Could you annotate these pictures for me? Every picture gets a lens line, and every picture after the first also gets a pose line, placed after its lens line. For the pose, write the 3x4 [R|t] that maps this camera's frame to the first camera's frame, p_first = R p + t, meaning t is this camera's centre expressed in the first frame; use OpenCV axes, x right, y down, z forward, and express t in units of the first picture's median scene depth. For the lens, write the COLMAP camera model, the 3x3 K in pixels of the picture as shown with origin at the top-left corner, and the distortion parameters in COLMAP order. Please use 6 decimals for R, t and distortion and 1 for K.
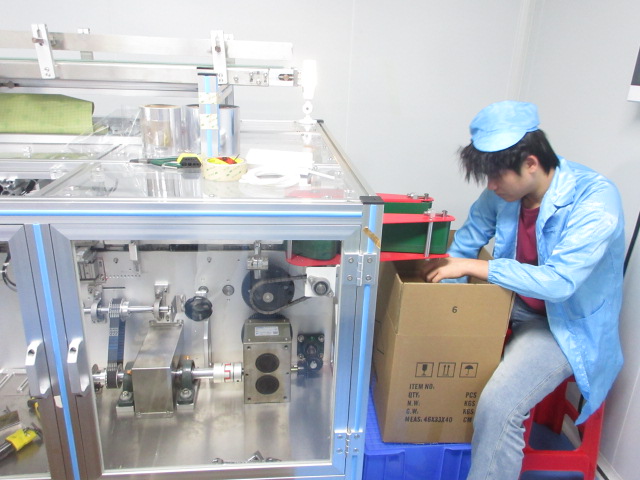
lens RADIAL K [[505.4, 0, 320.0], [0, 505.4, 240.0], [0, 0, 1]] dist [-0.002937, -0.005322]
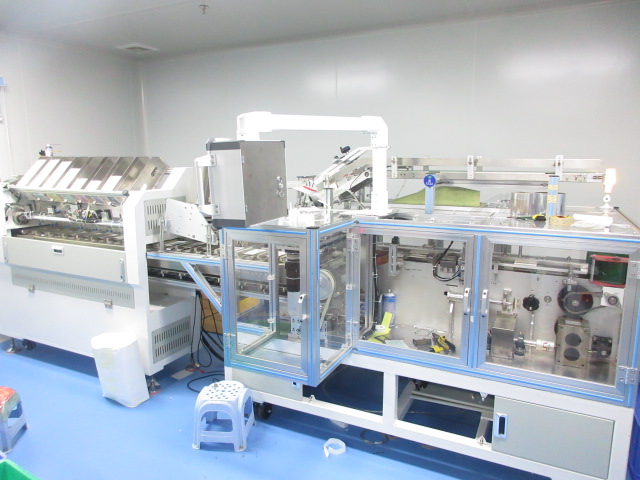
lens RADIAL K [[475.2, 0, 320.0], [0, 475.2, 240.0], [0, 0, 1]] dist [0.003299, 0.004045]
pose [[0.853678, 0.053049, -0.518092, -0.019005], [-0.152610, 0.976611, -0.151462, 0.284796], [0.497939, 0.208366, 0.841808, -0.821064]]
